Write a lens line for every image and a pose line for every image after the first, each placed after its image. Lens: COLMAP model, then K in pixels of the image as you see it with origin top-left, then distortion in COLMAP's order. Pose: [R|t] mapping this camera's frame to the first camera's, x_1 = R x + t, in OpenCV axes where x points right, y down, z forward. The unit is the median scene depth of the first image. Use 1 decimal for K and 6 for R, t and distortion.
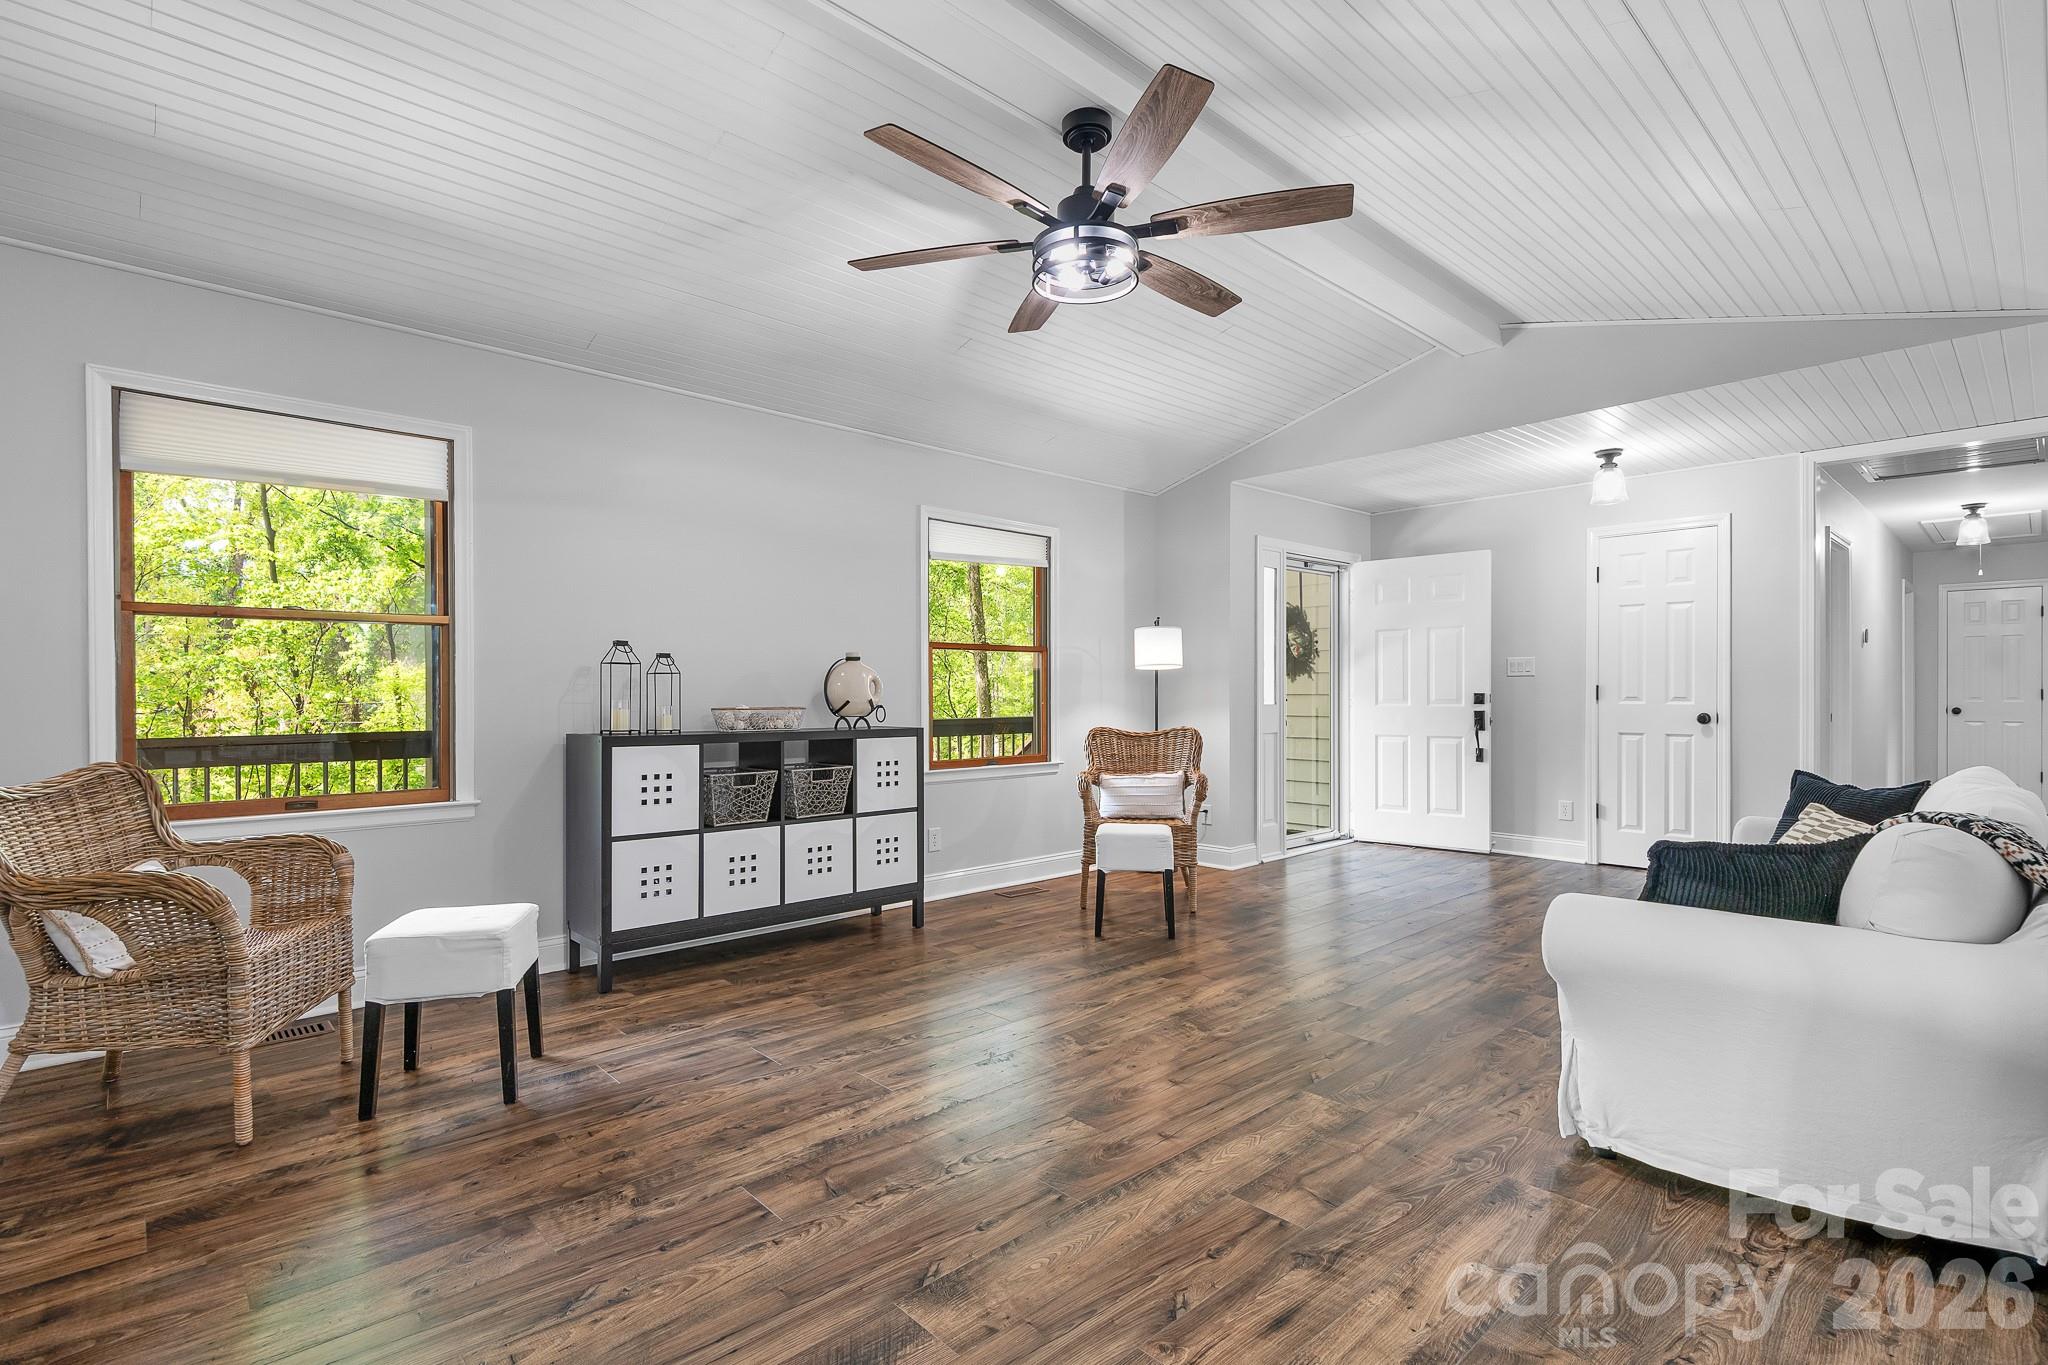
lens RADIAL K [[966.8, 0, 1019.8], [0, 966.8, 689.5], [0, 0, 1]] dist [-0.001002, -0.000032]
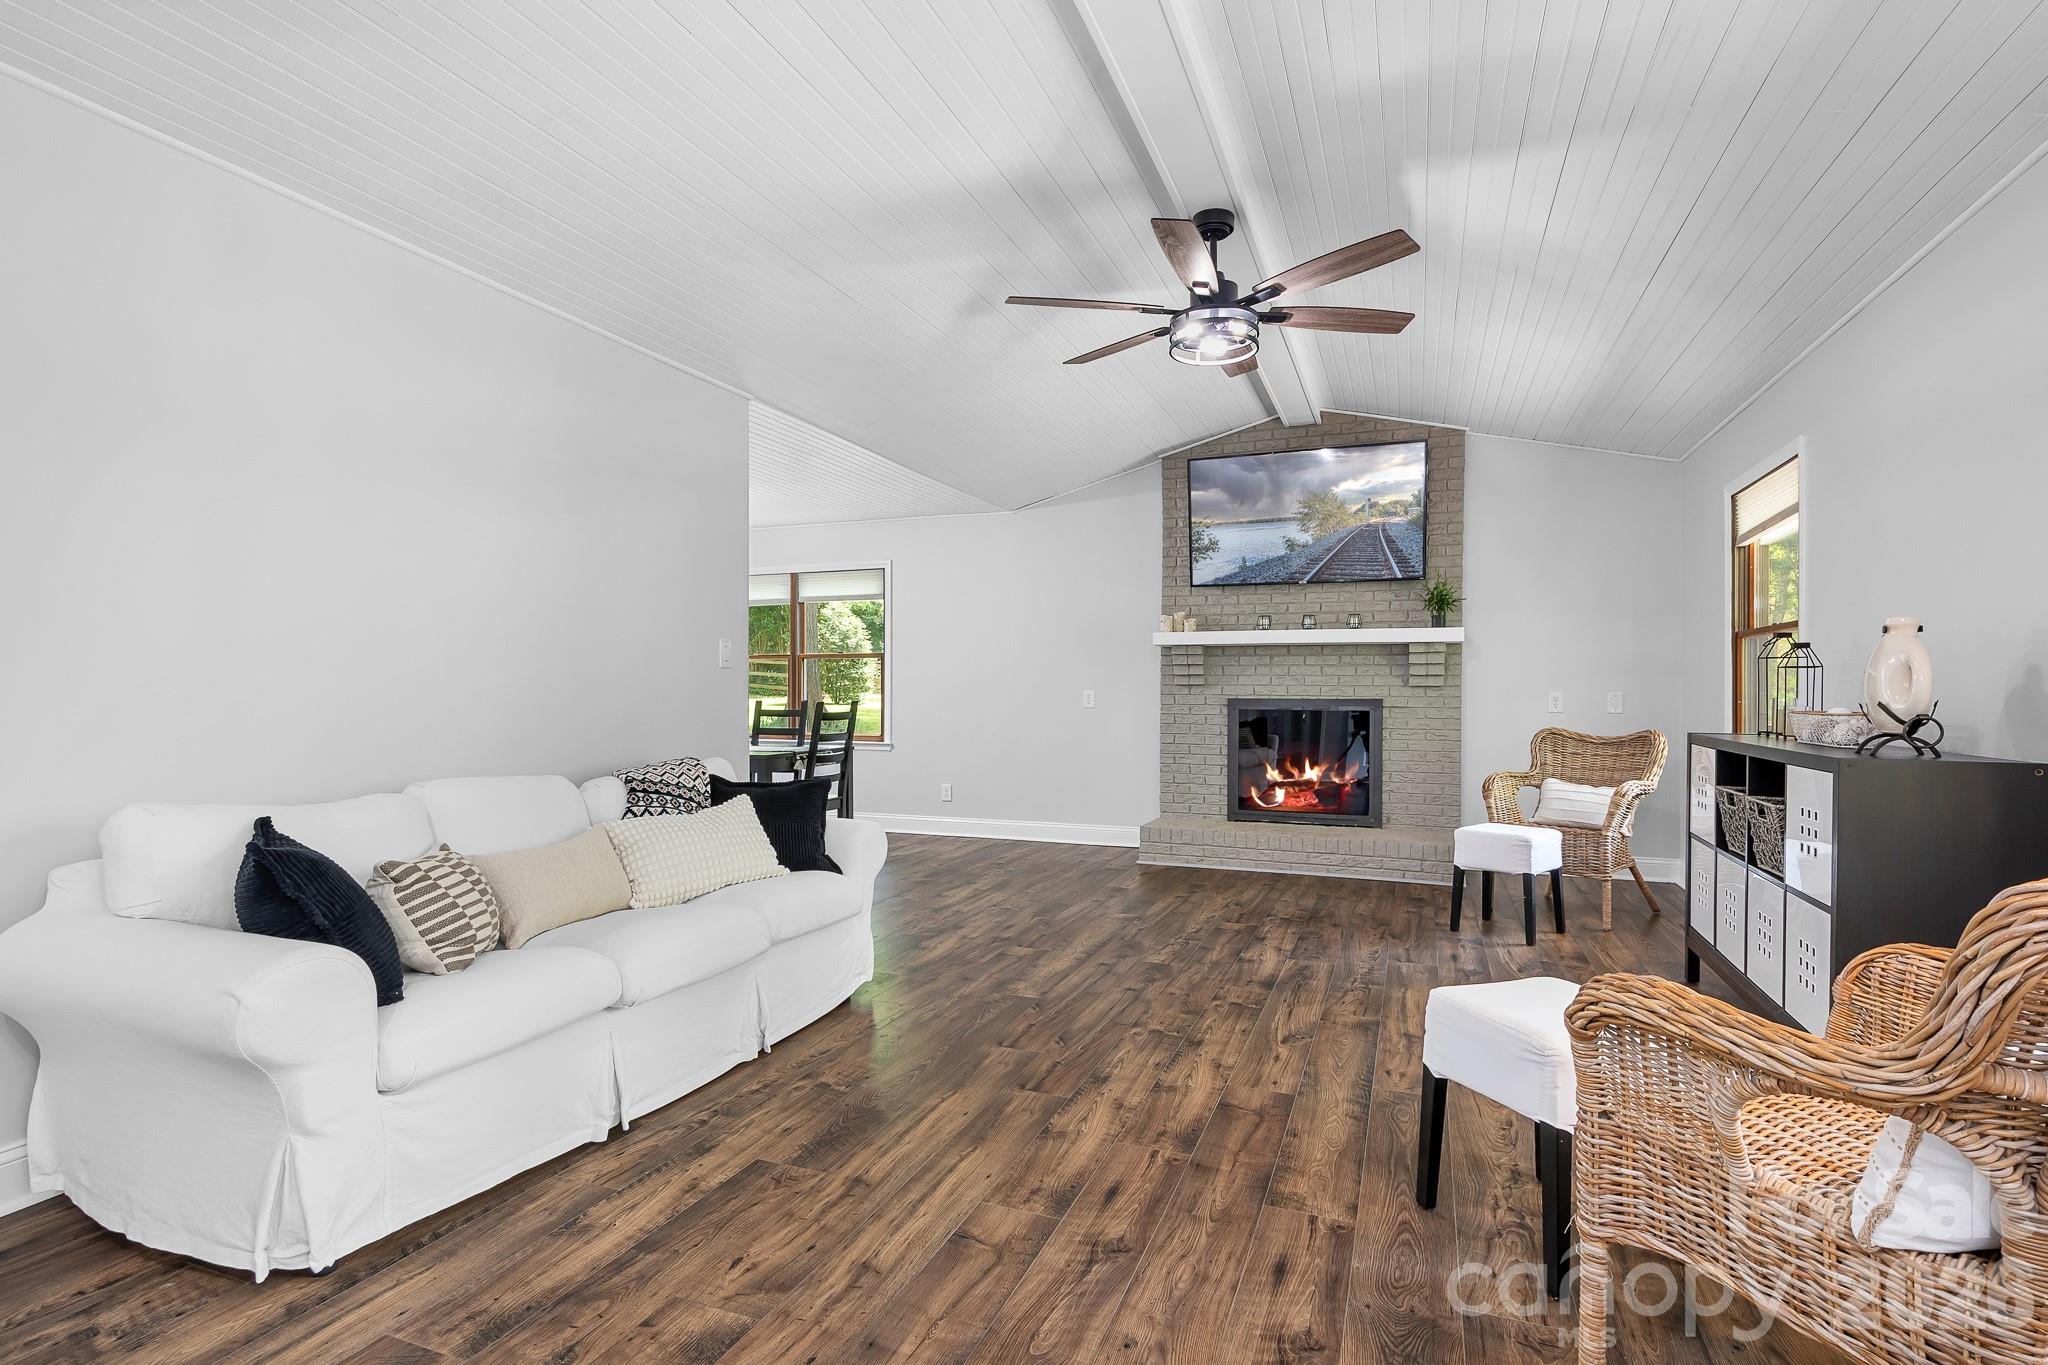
lens RADIAL K [[966.8, 0, 1024.4], [0, 966.8, 690.0], [0, 0, 1]] dist [-0.001002, -0.000032]
pose [[-0.902862, 0.000515, -0.429930, 0.891099], [0.001696, 0.999996, -0.002364, 0.005414], [0.429927, -0.002863, -0.902859, 2.218392]]
